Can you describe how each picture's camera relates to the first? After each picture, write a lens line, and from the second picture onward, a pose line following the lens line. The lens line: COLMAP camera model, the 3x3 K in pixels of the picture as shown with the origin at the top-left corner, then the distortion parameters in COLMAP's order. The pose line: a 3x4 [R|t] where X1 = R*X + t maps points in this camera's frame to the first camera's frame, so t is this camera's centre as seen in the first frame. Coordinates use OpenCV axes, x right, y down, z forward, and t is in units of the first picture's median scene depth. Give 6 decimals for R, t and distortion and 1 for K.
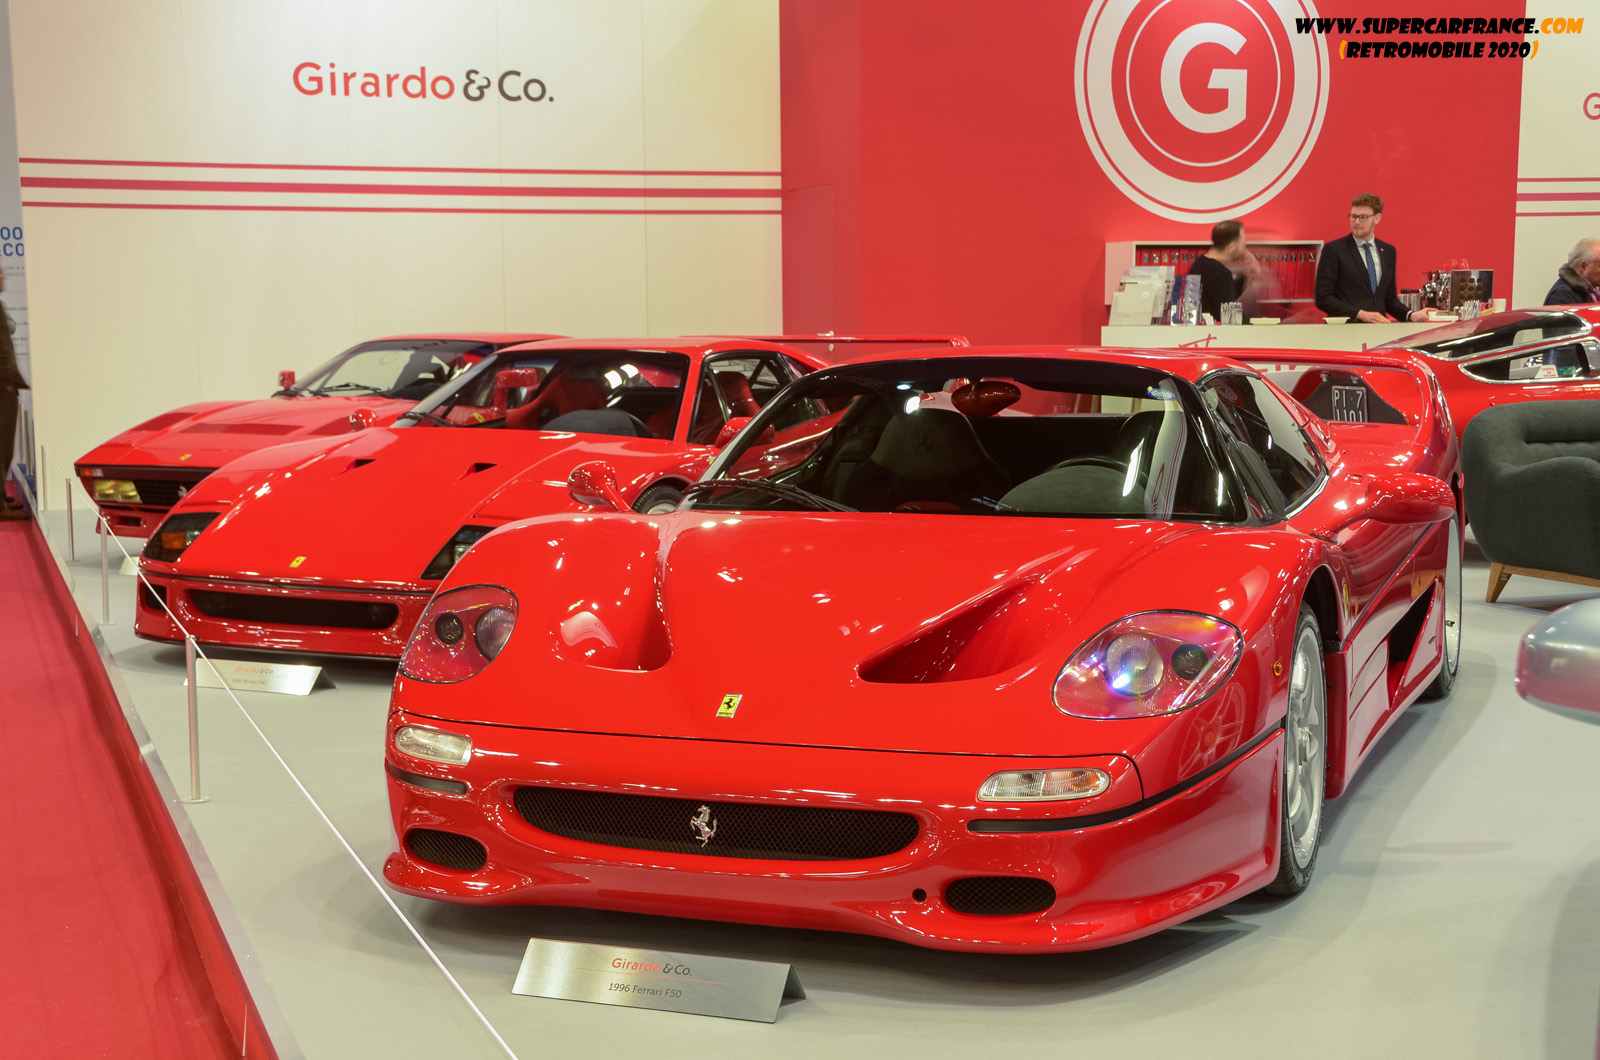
lens RADIAL K [[2116.5, 0, 800.0], [0, 2116.5, 530.0], [0, 0, 1]] dist [0.115616, 0.052831]
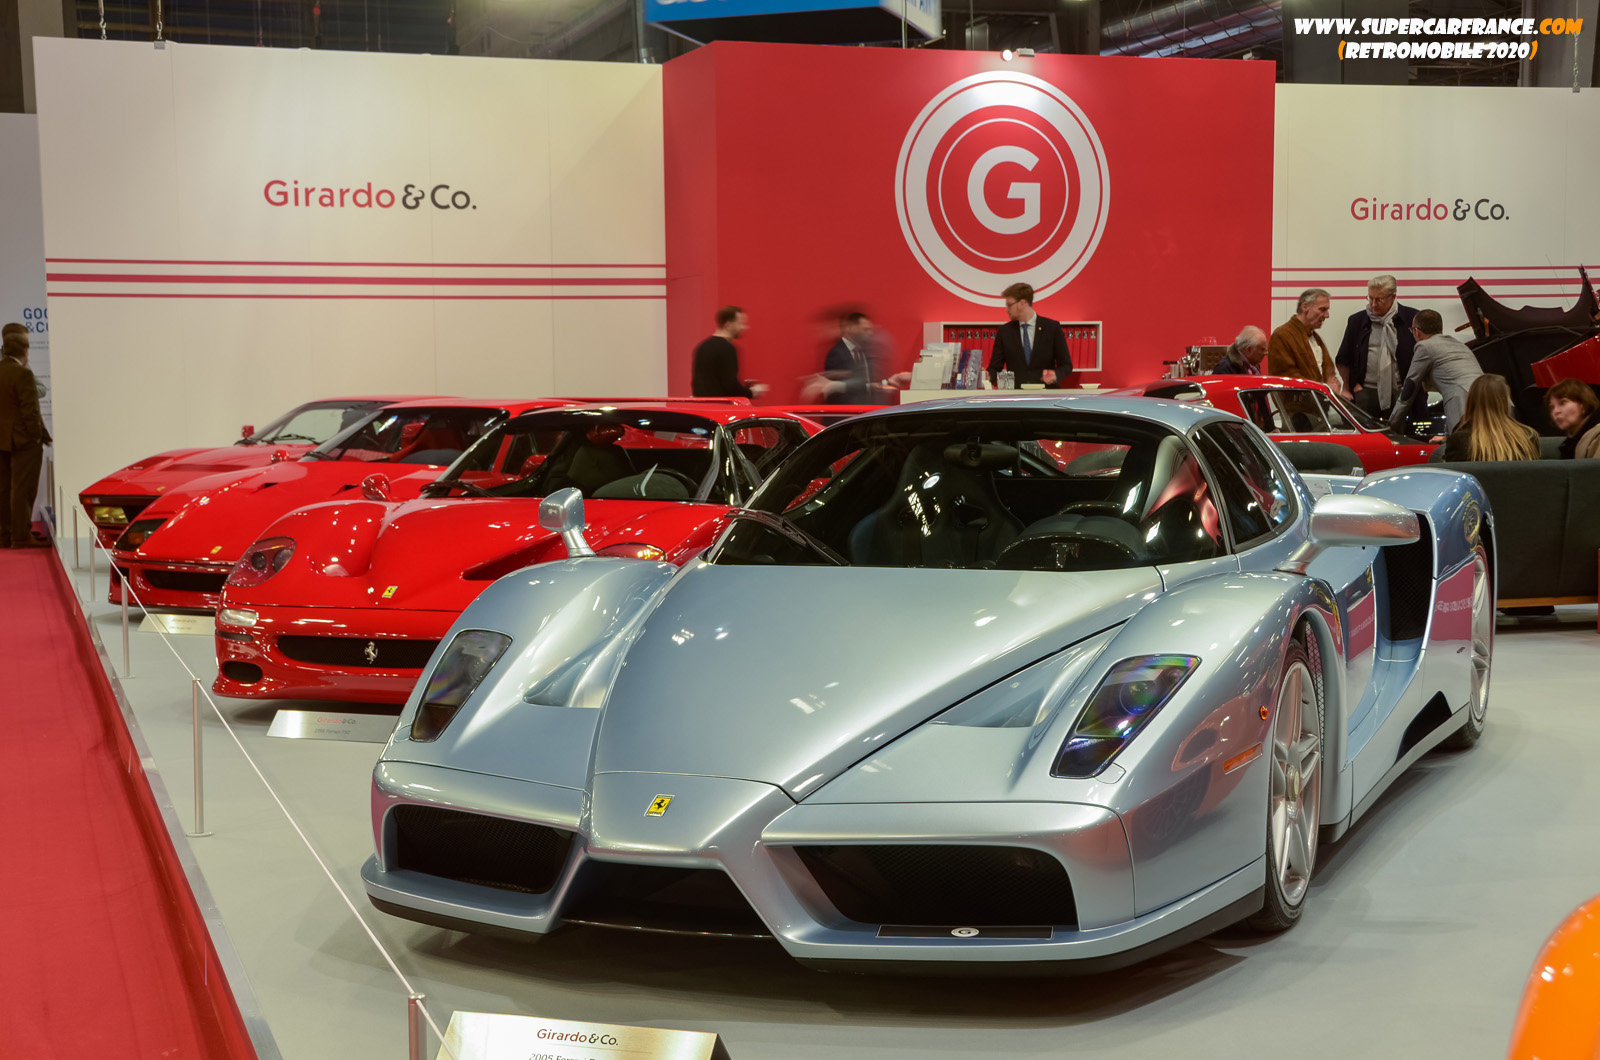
lens RADIAL K [[2136.1, 0, 800.0], [0, 2136.1, 530.0], [0, 0, 1]] dist [0.121554, -0.007823]
pose [[0.999805, 0.000544, -0.019721, 0.101991], [-0.001137, 0.999548, -0.030043, 0.023543], [0.019696, 0.030060, 0.999354, -0.249425]]
